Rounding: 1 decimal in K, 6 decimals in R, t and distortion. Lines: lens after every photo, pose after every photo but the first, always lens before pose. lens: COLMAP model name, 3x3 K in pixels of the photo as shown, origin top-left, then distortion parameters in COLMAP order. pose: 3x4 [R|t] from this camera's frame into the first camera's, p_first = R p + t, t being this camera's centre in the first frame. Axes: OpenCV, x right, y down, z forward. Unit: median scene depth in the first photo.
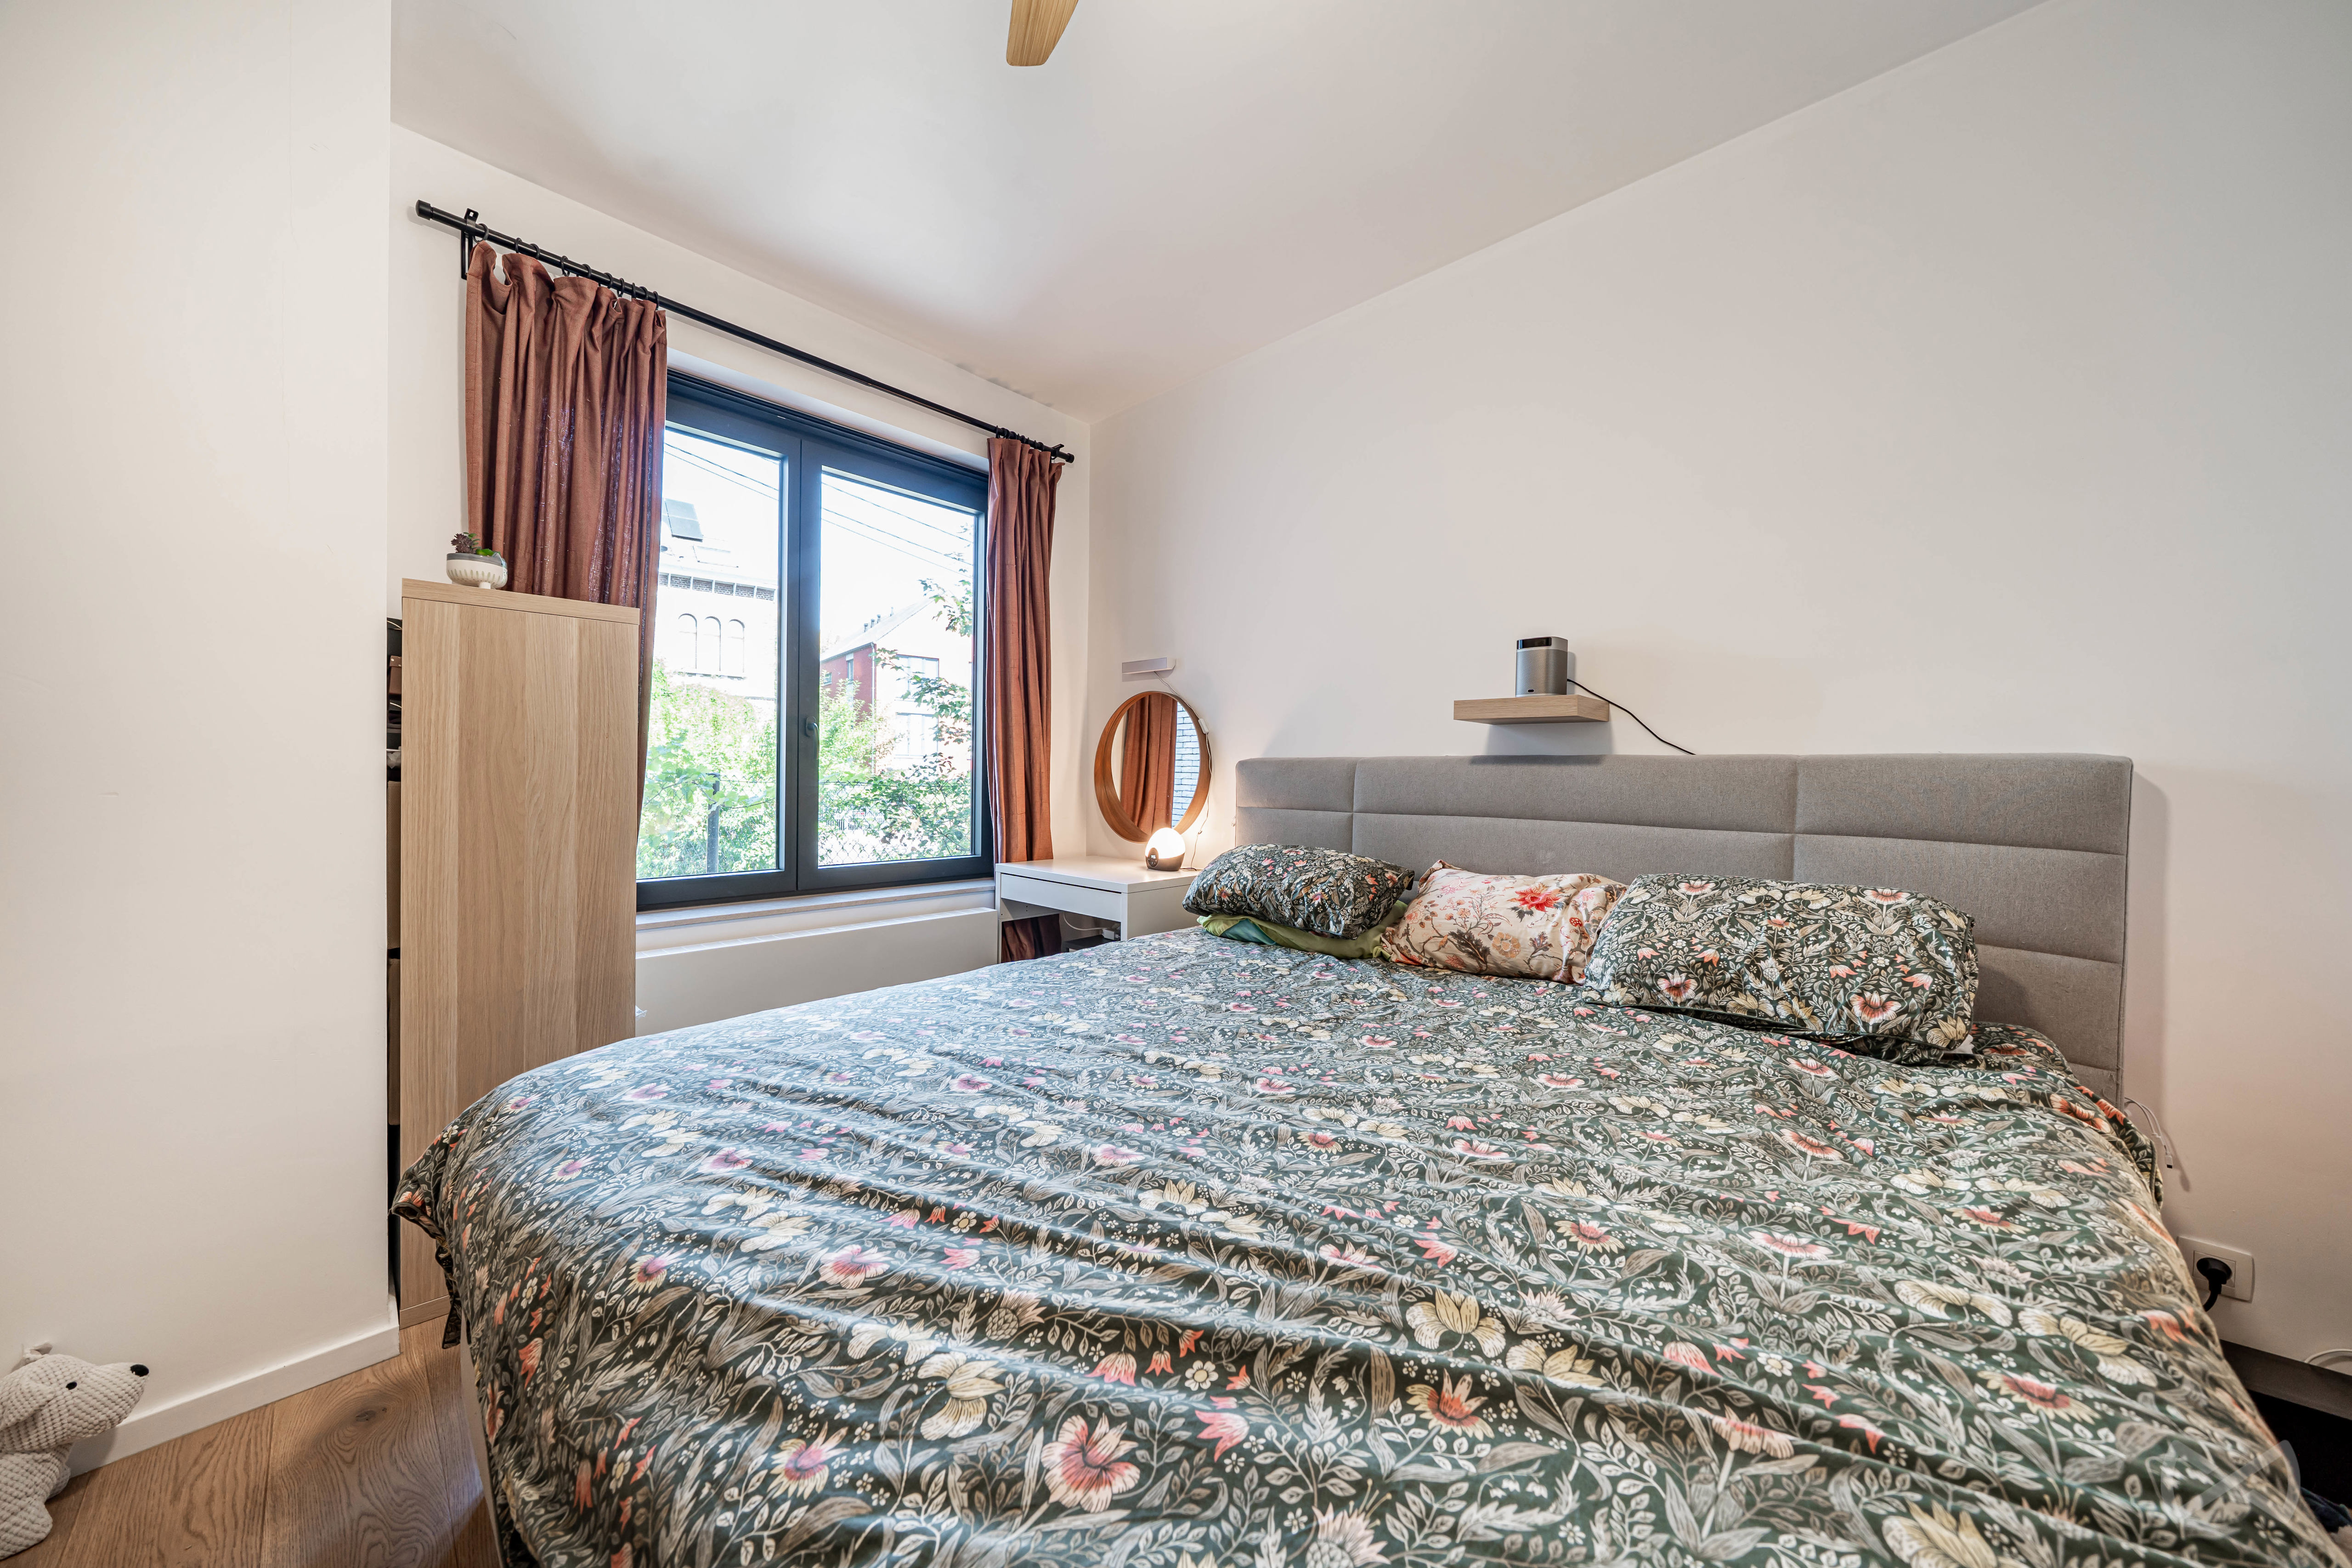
lens RADIAL K [[795.3, 0, 1170.7], [0, 795.3, 781.8], [0, 0, 1]] dist [-0.005799, -0.000047]
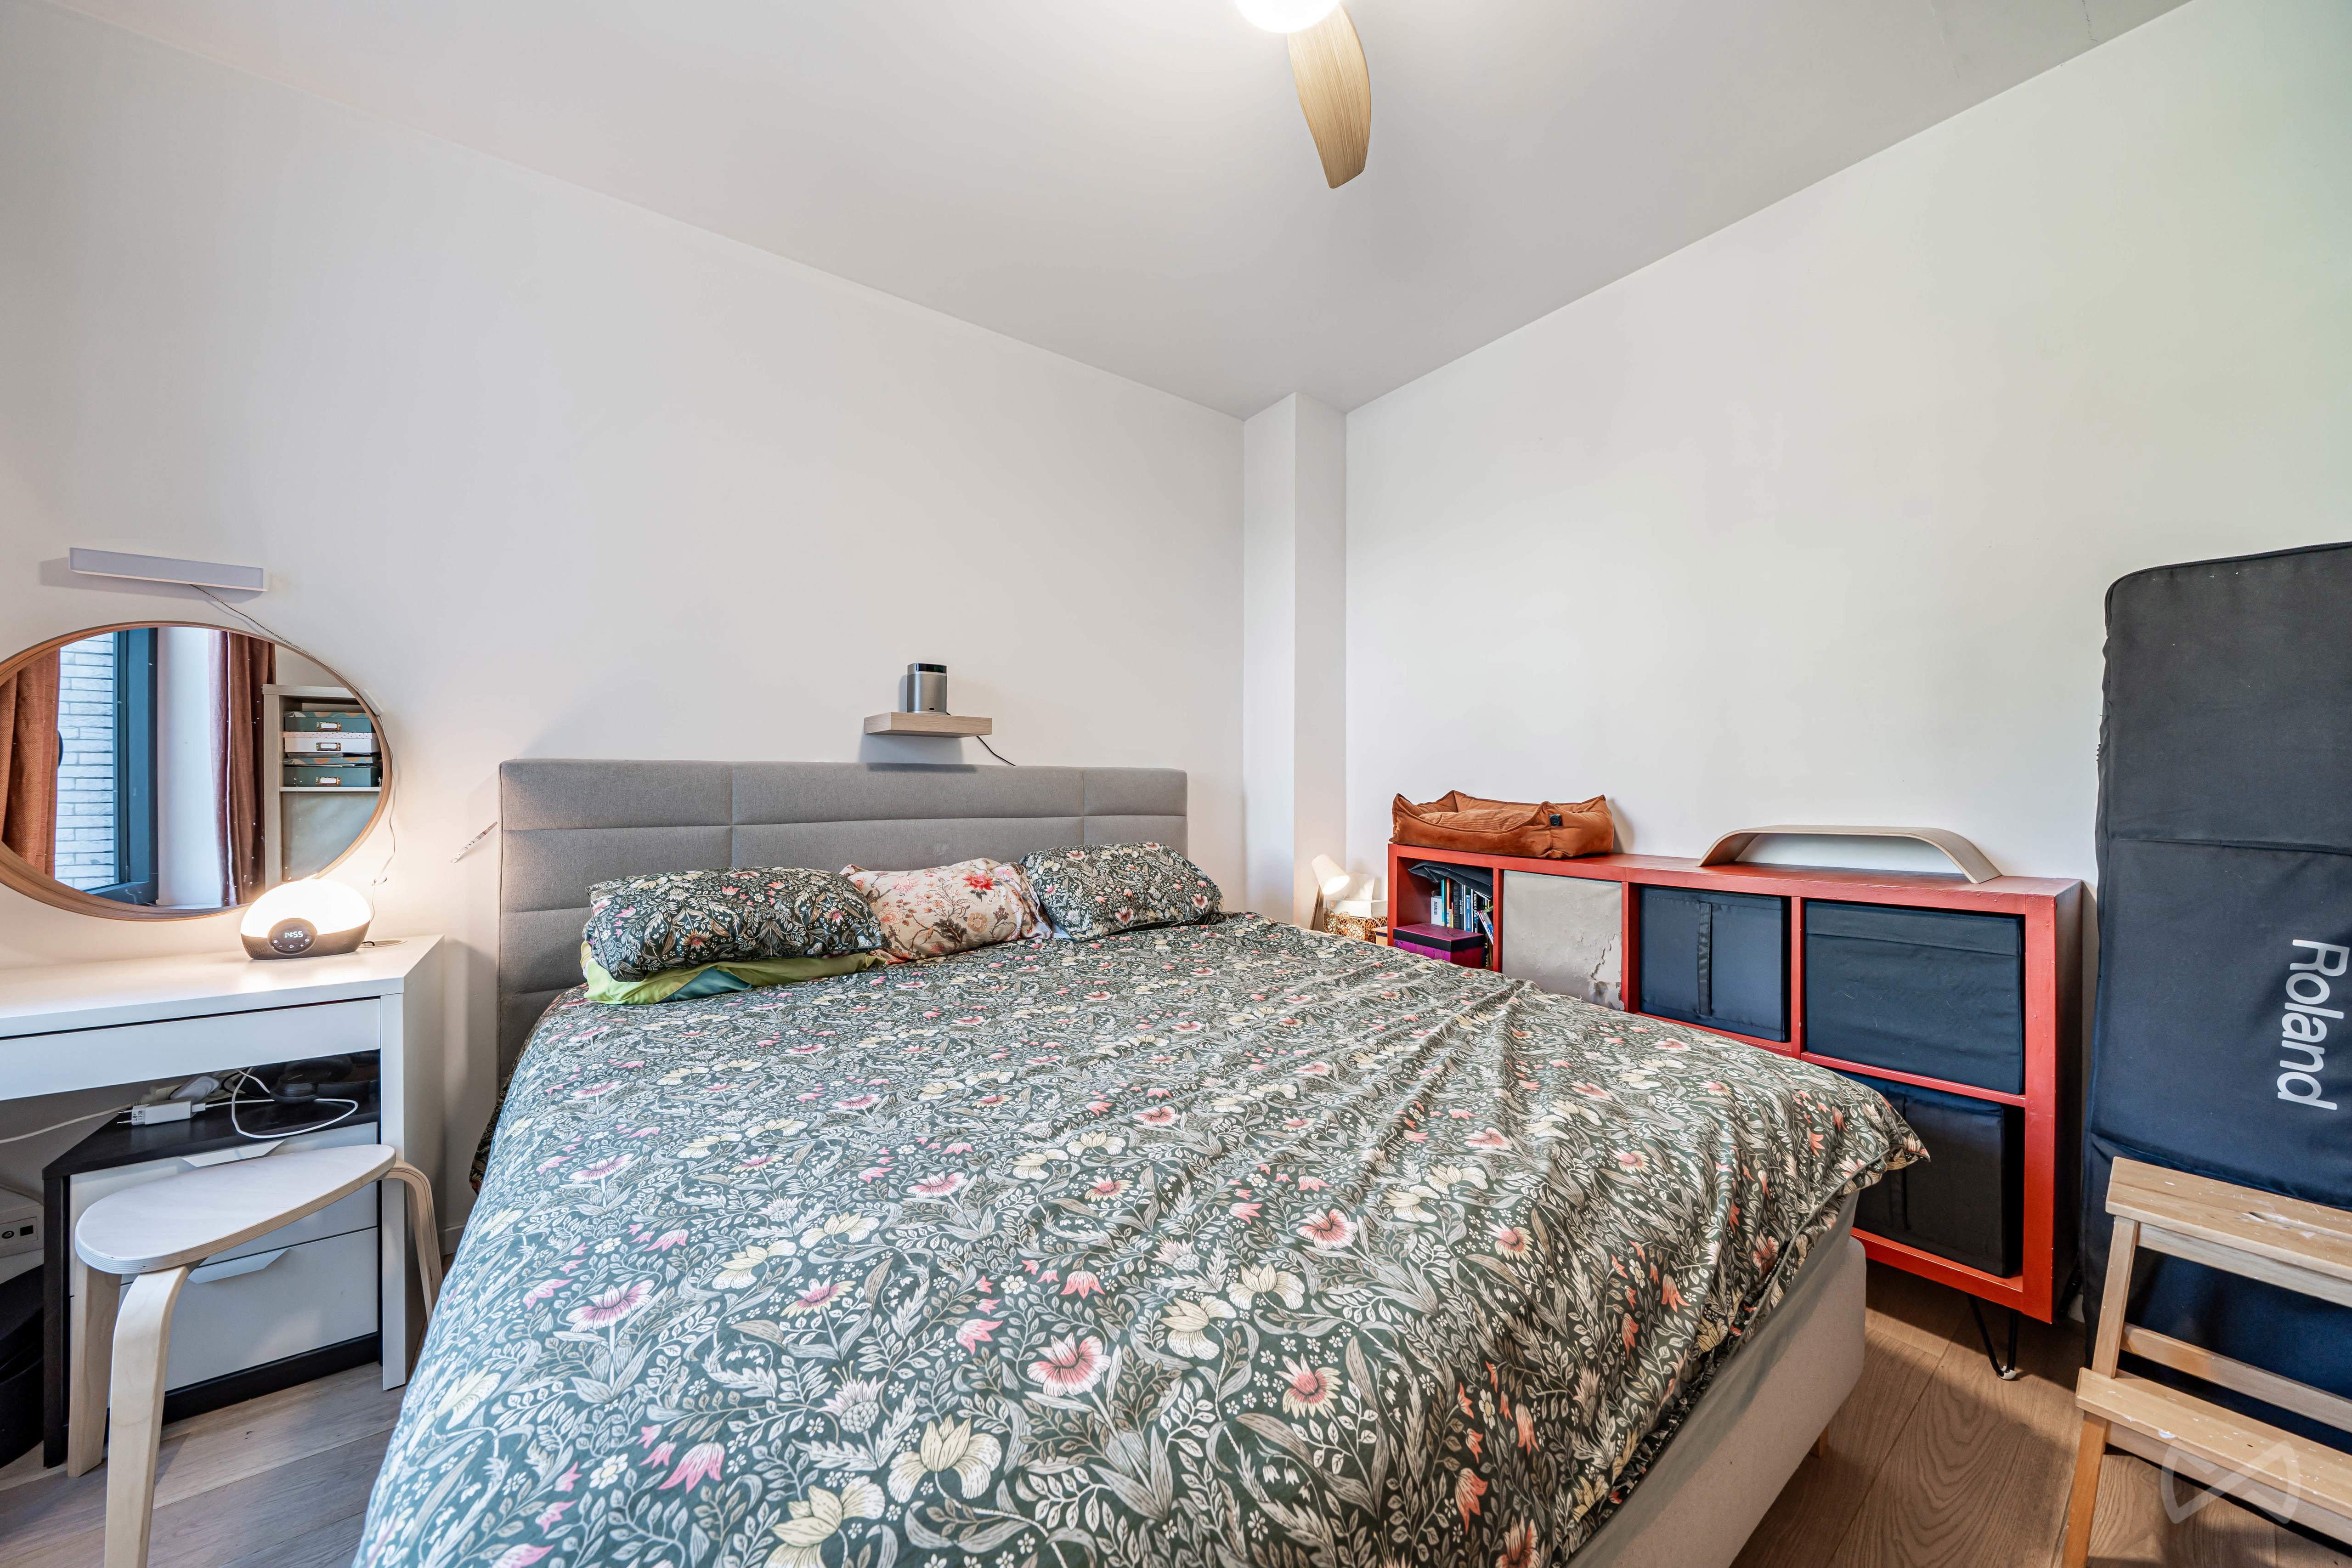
lens RADIAL K [[795.3, 0, 1168.0], [0, 795.3, 783.5], [0, 0, 1]] dist [-0.005799, -0.000047]
pose [[0.189423, -0.013189, 0.981807, -1.142417], [0.011225, 0.999874, 0.011266, -0.025640], [-0.981831, 0.008886, 0.189547, 0.785257]]
